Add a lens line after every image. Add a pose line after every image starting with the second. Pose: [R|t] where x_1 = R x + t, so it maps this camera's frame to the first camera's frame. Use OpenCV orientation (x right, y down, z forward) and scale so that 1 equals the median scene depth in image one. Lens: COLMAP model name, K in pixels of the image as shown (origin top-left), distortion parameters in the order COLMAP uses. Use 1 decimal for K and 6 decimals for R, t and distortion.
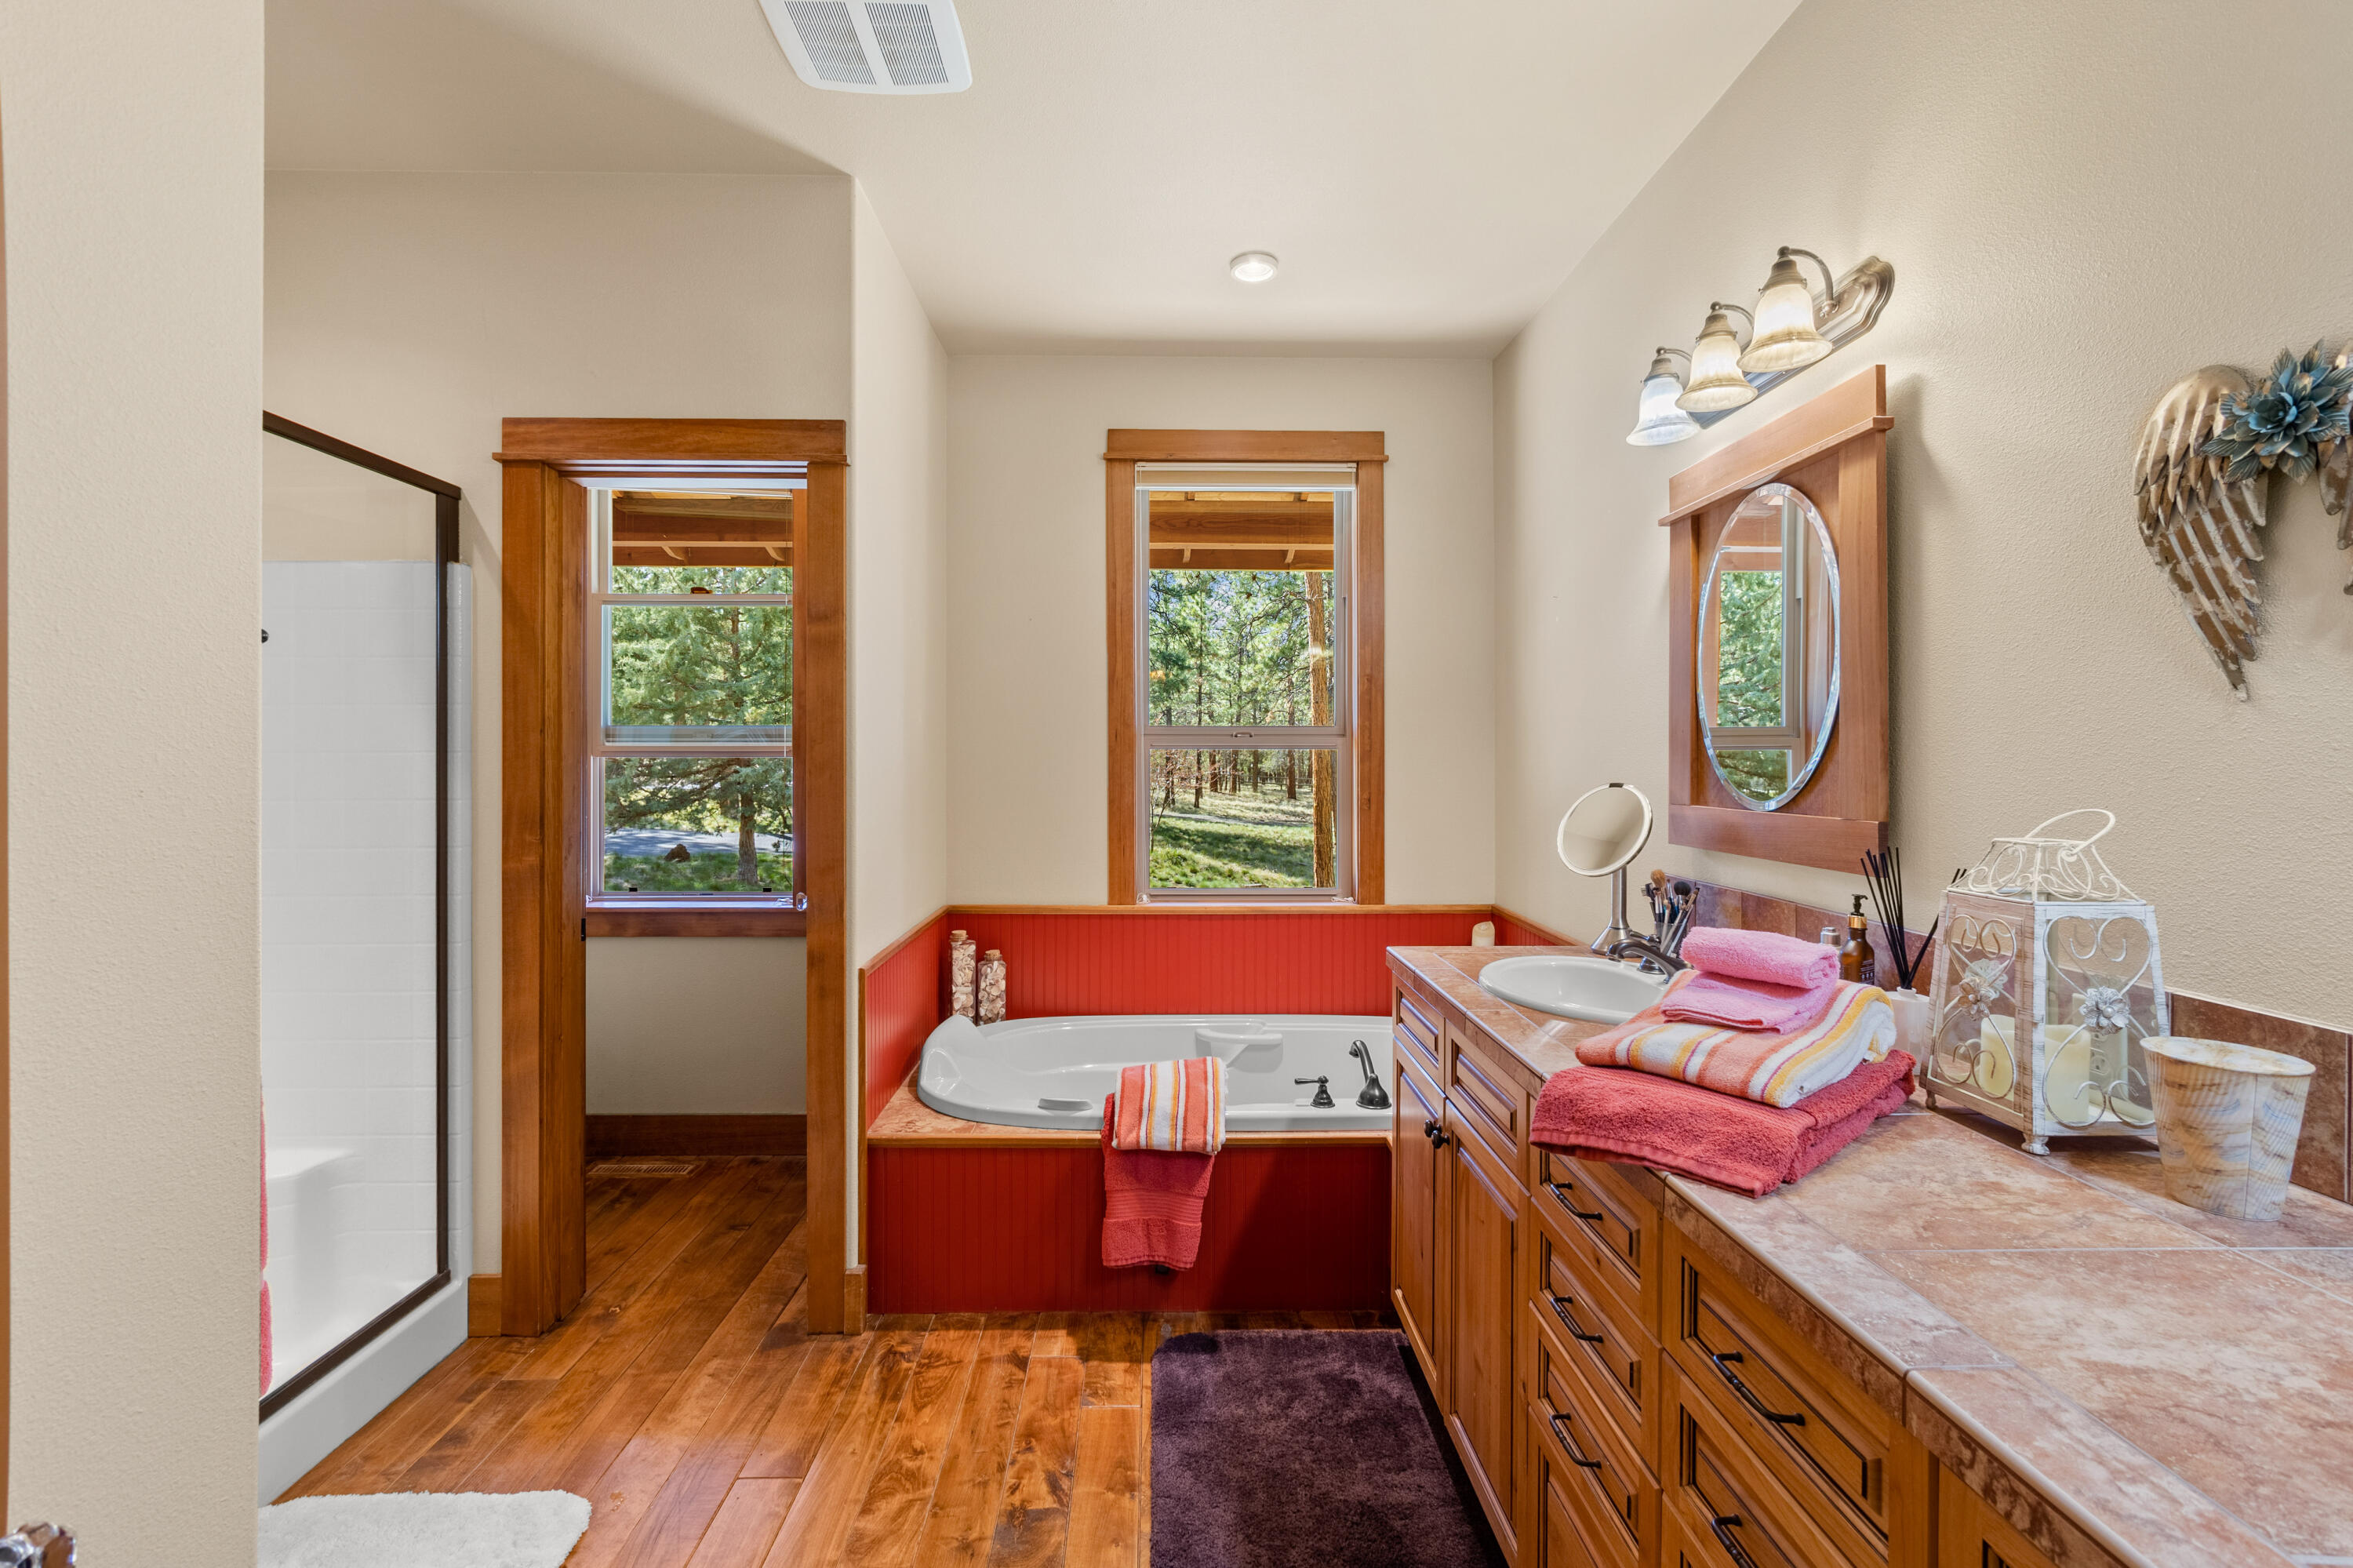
lens RADIAL K [[1012.4, 0, 1169.4], [0, 1012.4, 763.3], [0, 0, 1]] dist [-0.008570, 0.002697]
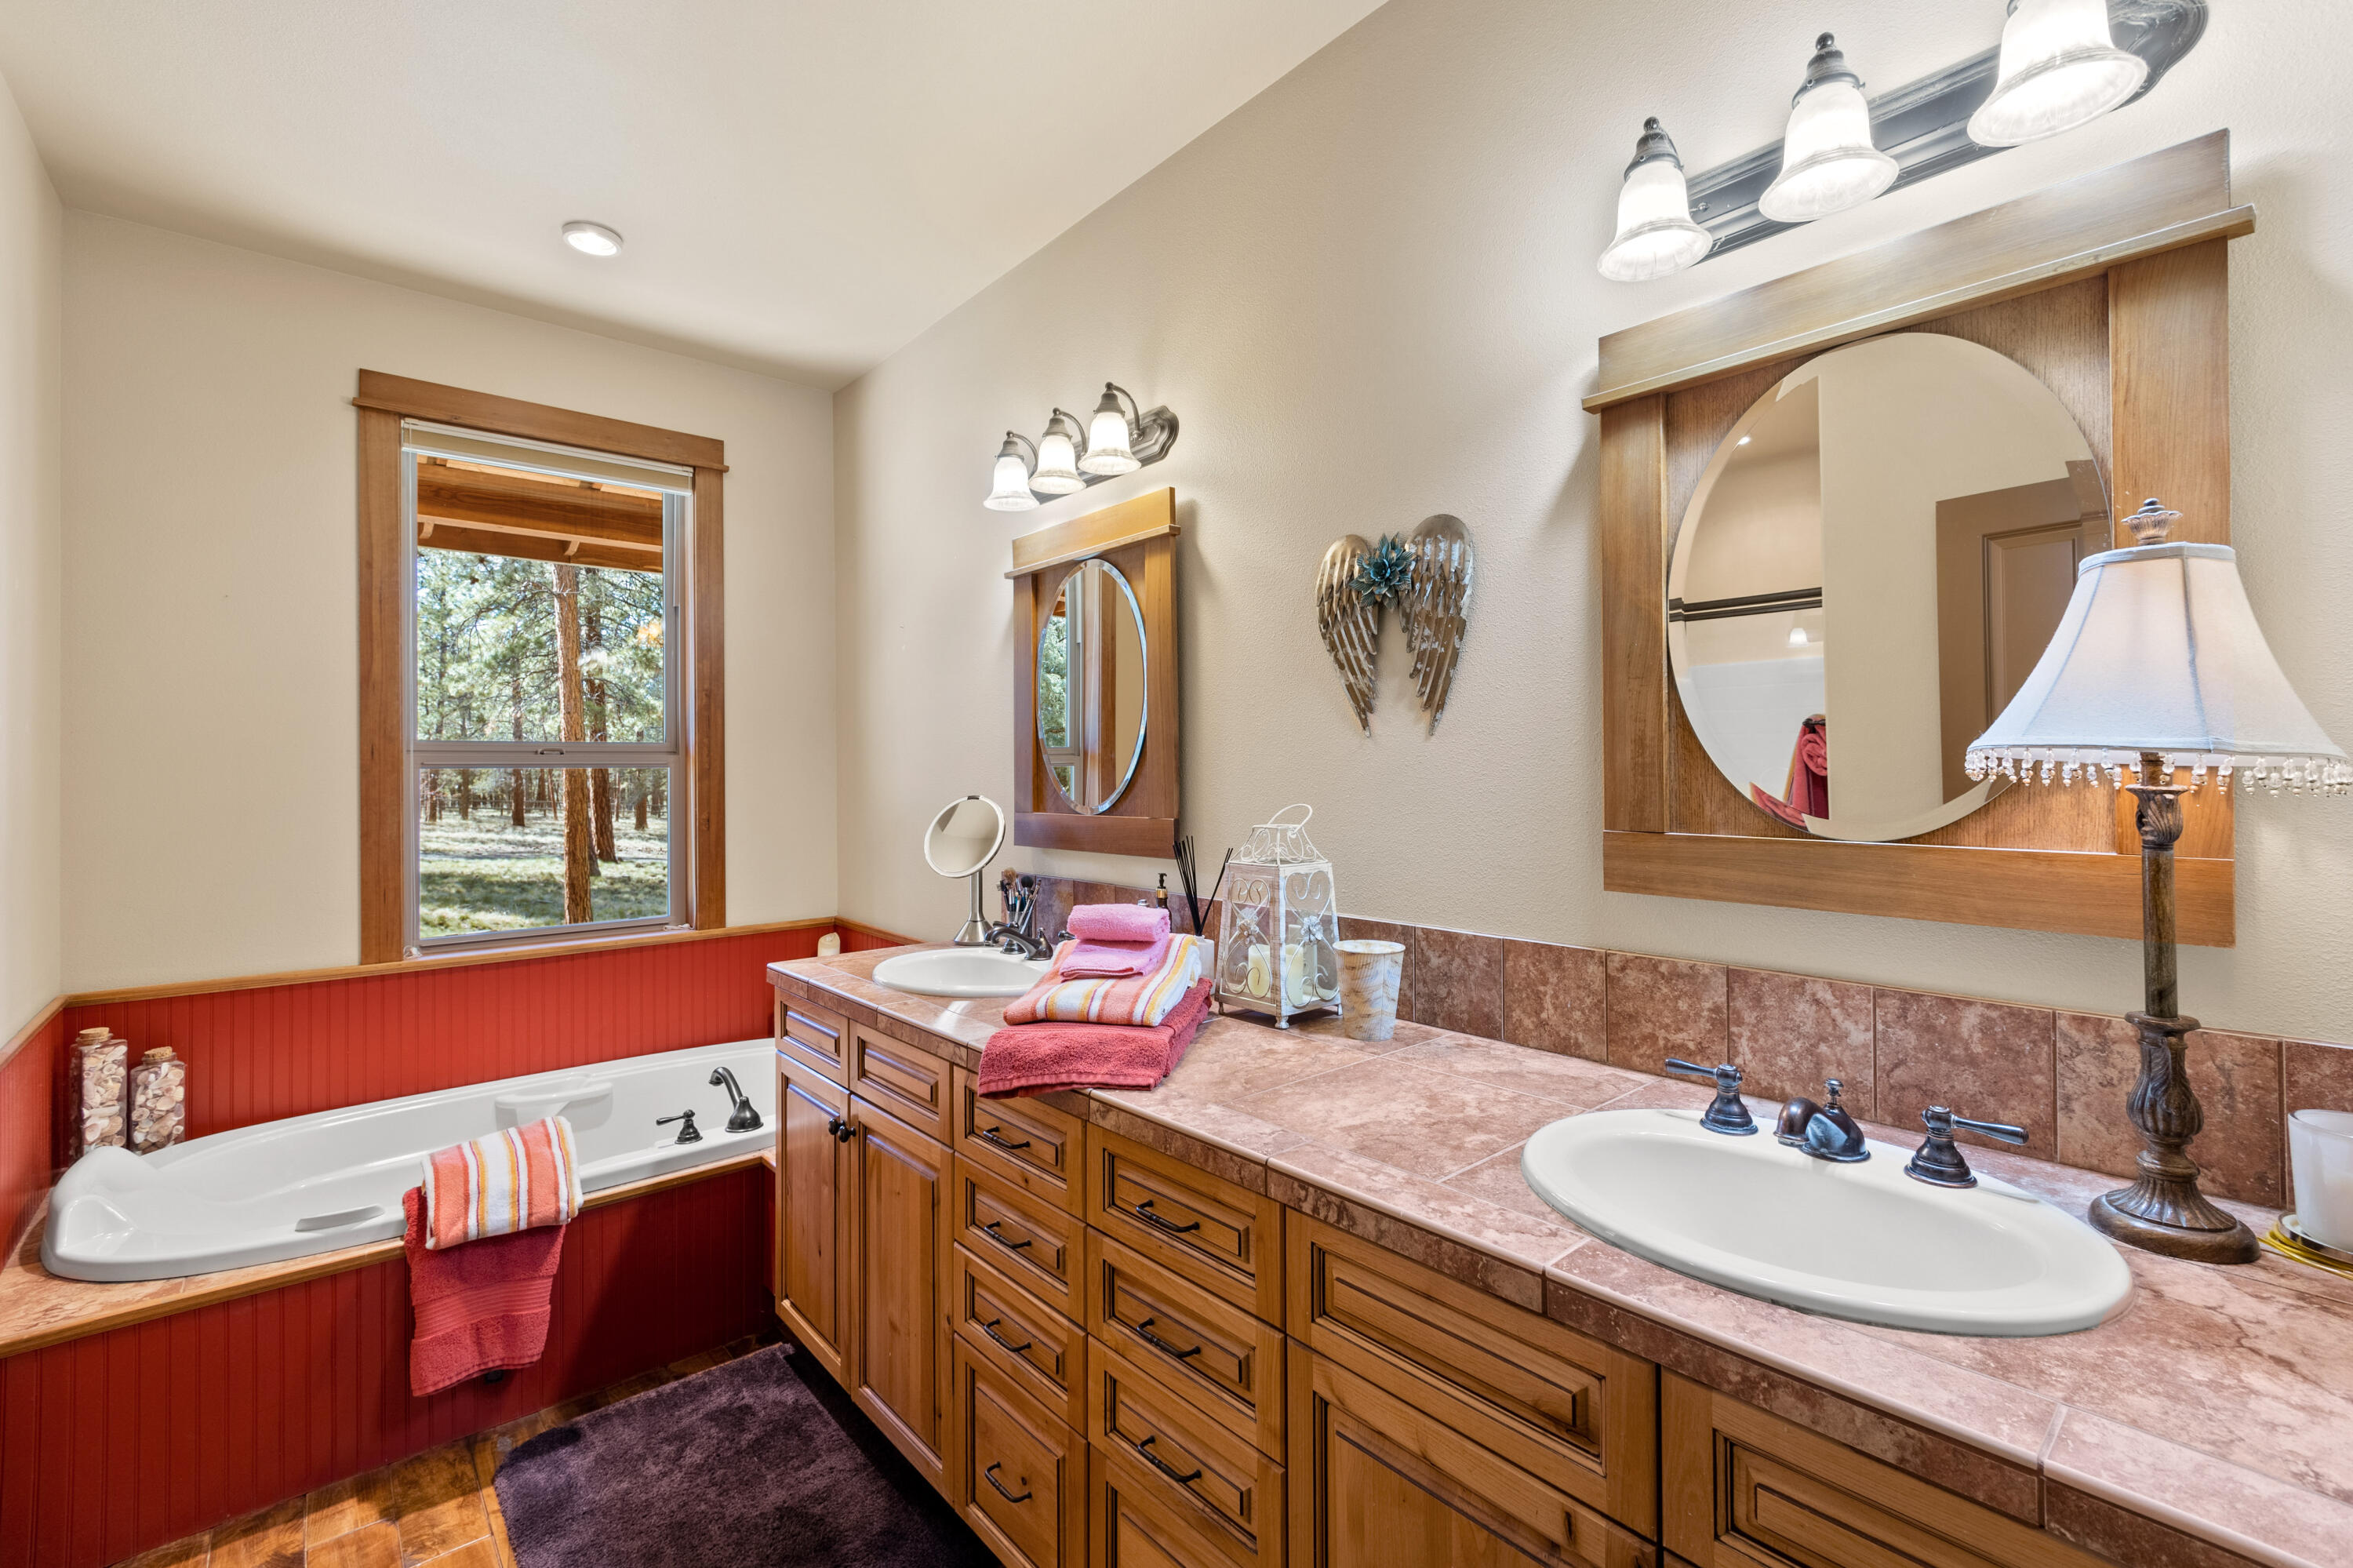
lens RADIAL K [[1012.4, 0, 1193.2], [0, 1012.4, 769.6], [0, 0, 1]] dist [-0.008570, 0.002697]
pose [[0.758589, -0.007205, 0.651530, -0.133261], [0.013543, 0.999897, -0.004710, -0.001635], [-0.651429, 0.012397, 0.758609, -0.048099]]
